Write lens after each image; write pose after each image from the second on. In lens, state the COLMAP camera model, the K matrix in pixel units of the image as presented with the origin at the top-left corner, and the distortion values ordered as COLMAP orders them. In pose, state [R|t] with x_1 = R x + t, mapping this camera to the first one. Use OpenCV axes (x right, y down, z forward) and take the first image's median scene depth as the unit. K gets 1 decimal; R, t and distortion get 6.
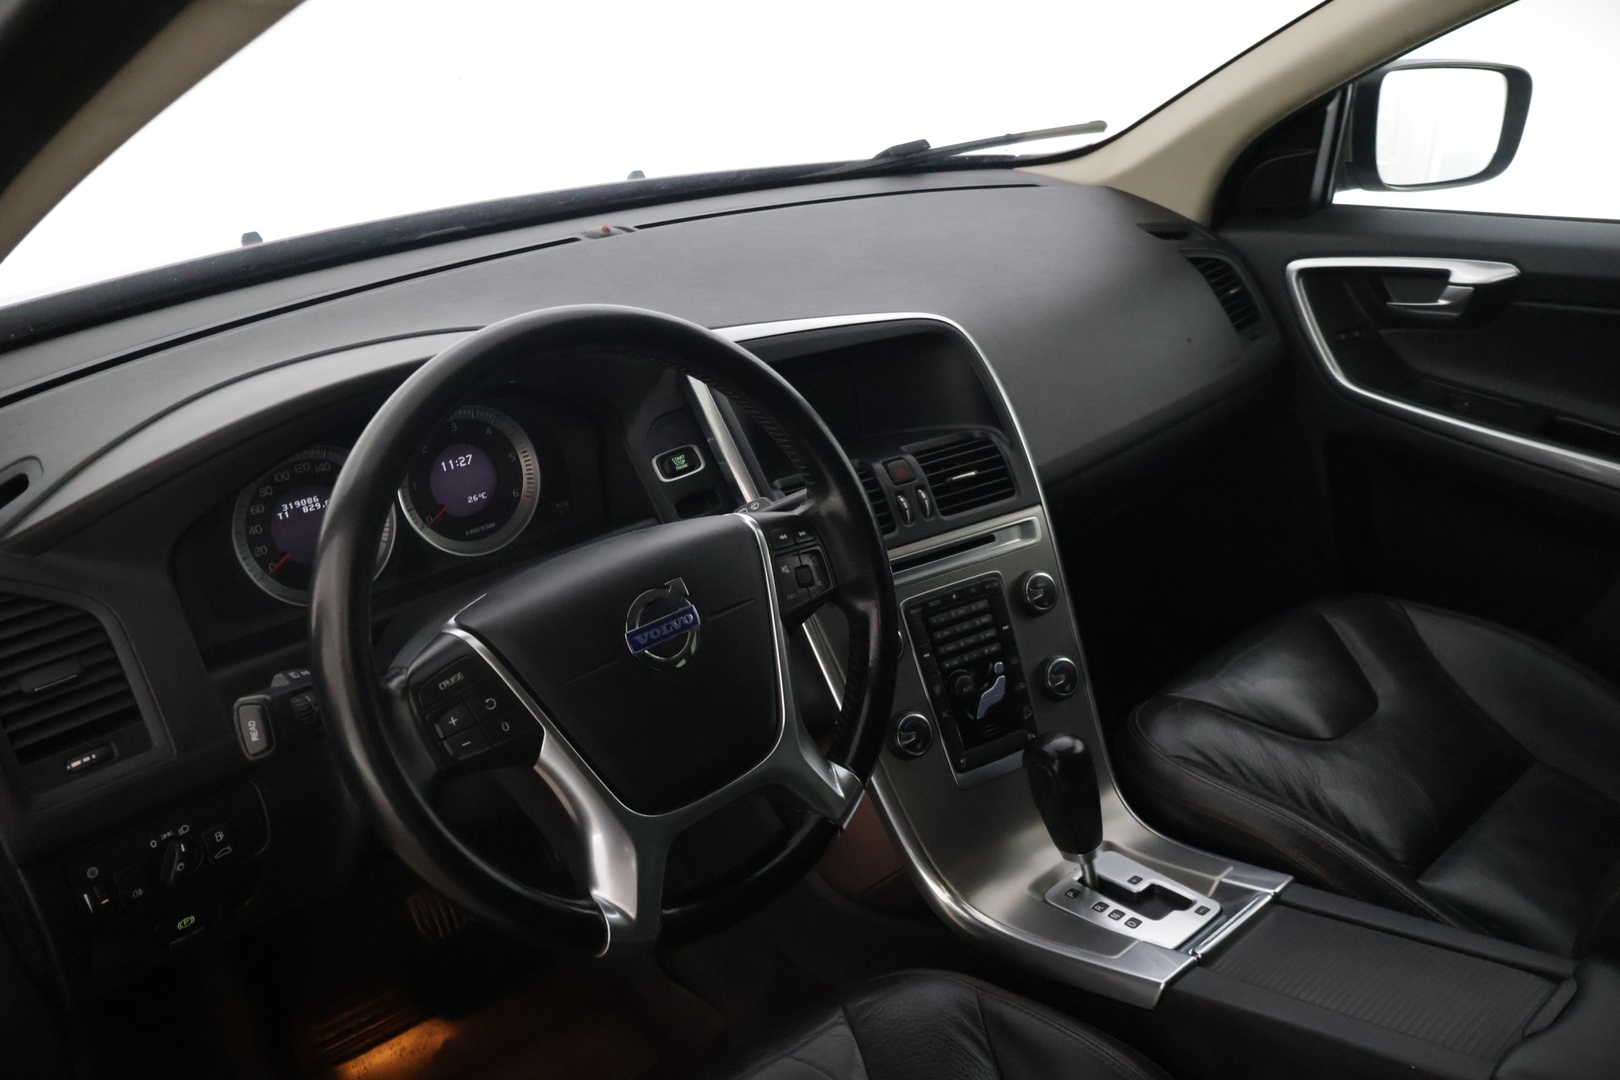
lens RADIAL K [[1377.0, 0, 810.0], [0, 1377.0, 540.0], [0, 0, 1]] dist [-0.003502, 0.000190]
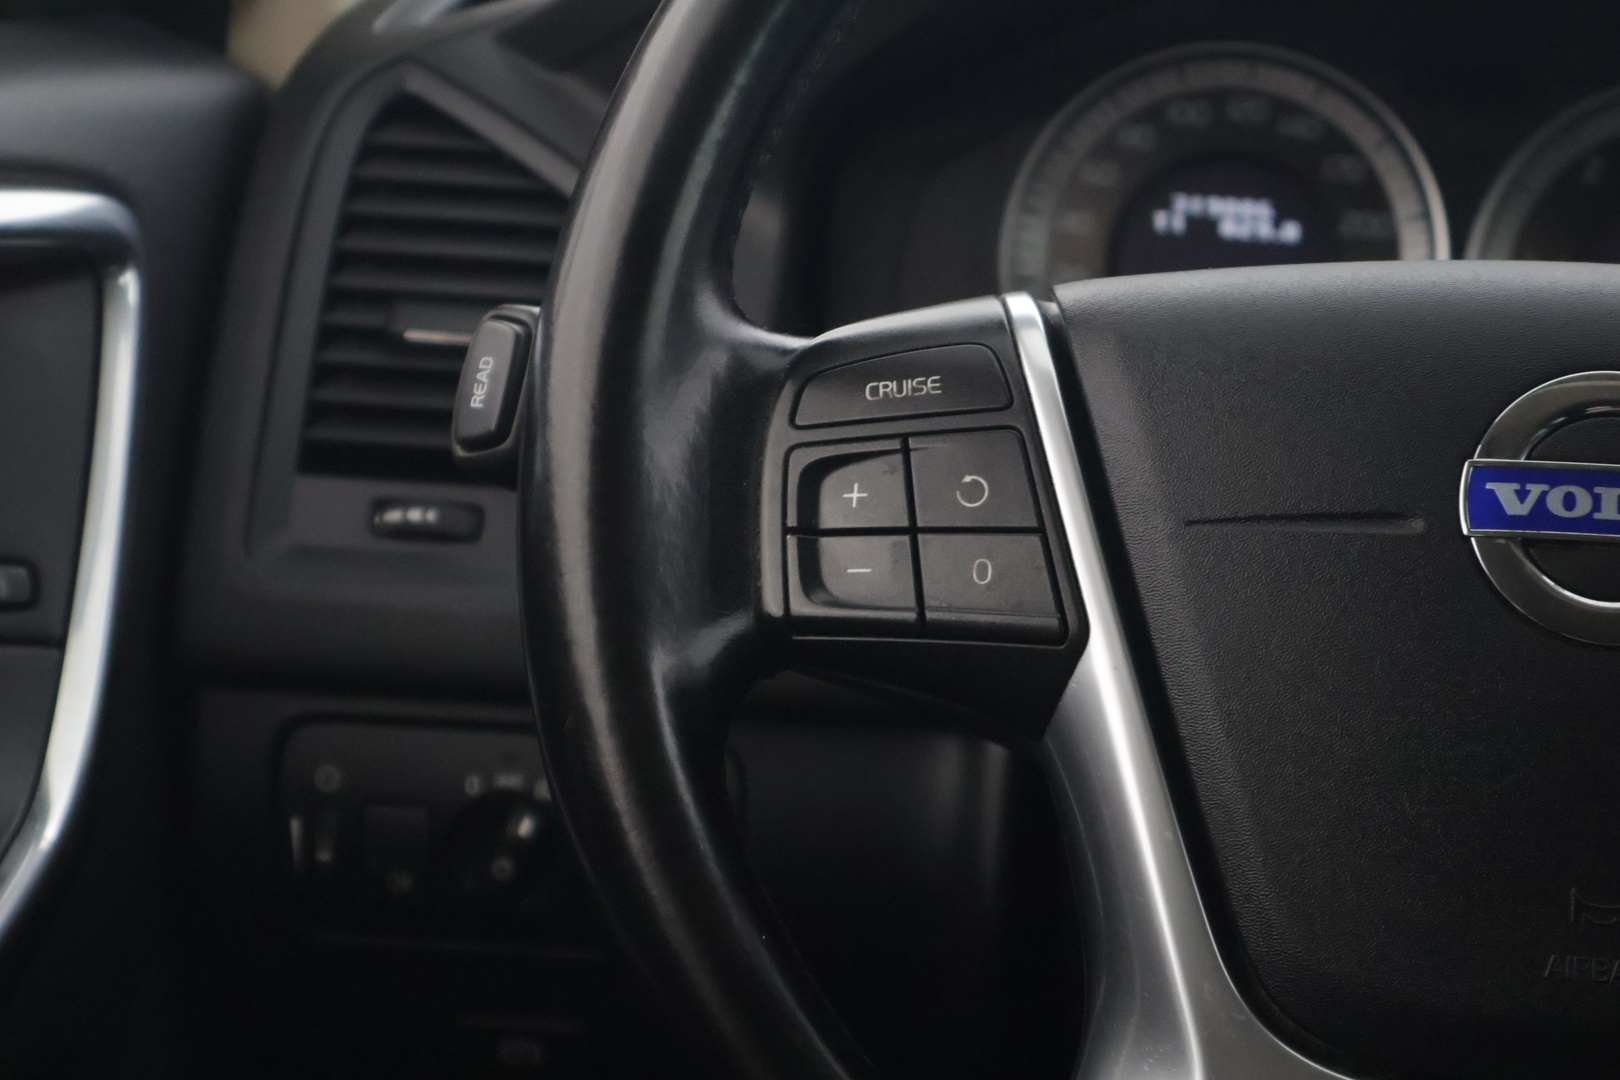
lens RADIAL K [[3273.6, 0, 810.0], [0, 3273.6, 540.0], [0, 0, 1]] dist [0.020716, 0.132581]
pose [[0.654018, 0.249617, -0.714109, 0.189240], [-0.373621, 0.927407, -0.018006, 0.099685], [0.657775, 0.278583, 0.699803, 0.275125]]
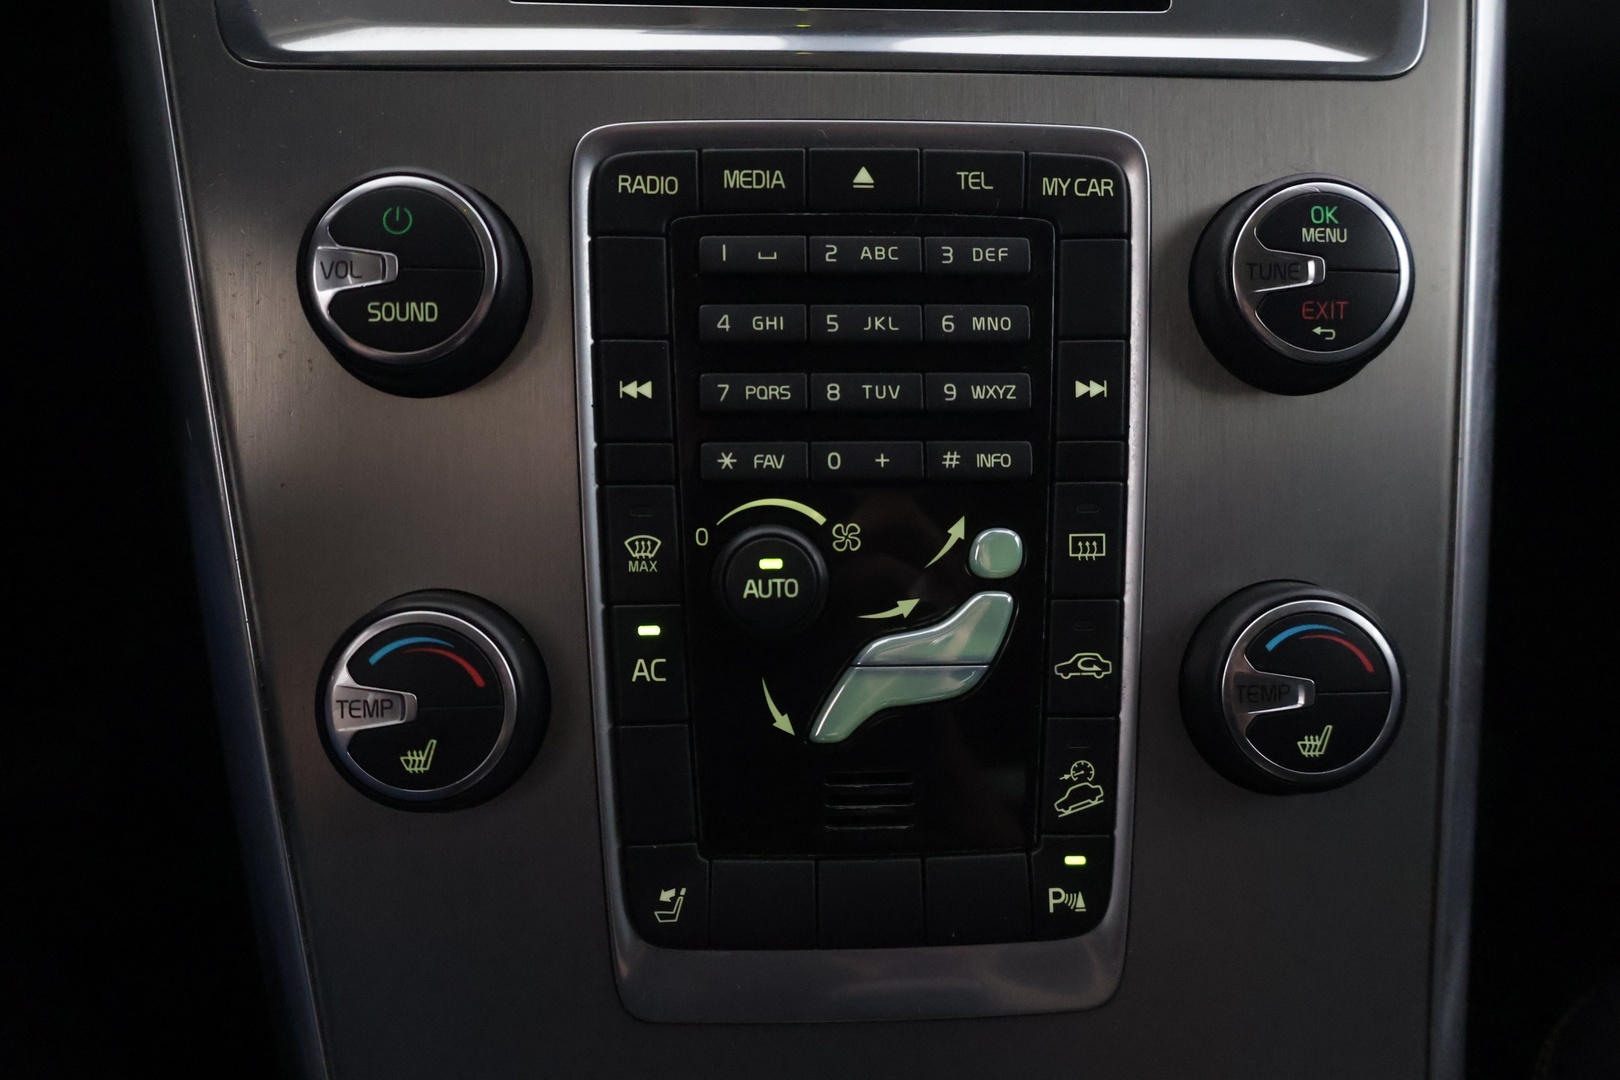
lens RADIAL K [[1377.0, 0, 810.0], [0, 1377.0, 540.0], [0, 0, 1]] dist [-0.003502, 0.000190]
pose [[0.876403, 0.260553, -0.405006, 0.201938], [-0.243397, 0.965329, 0.094332, 0.078218], [0.415542, 0.015905, 0.909435, 0.798074]]
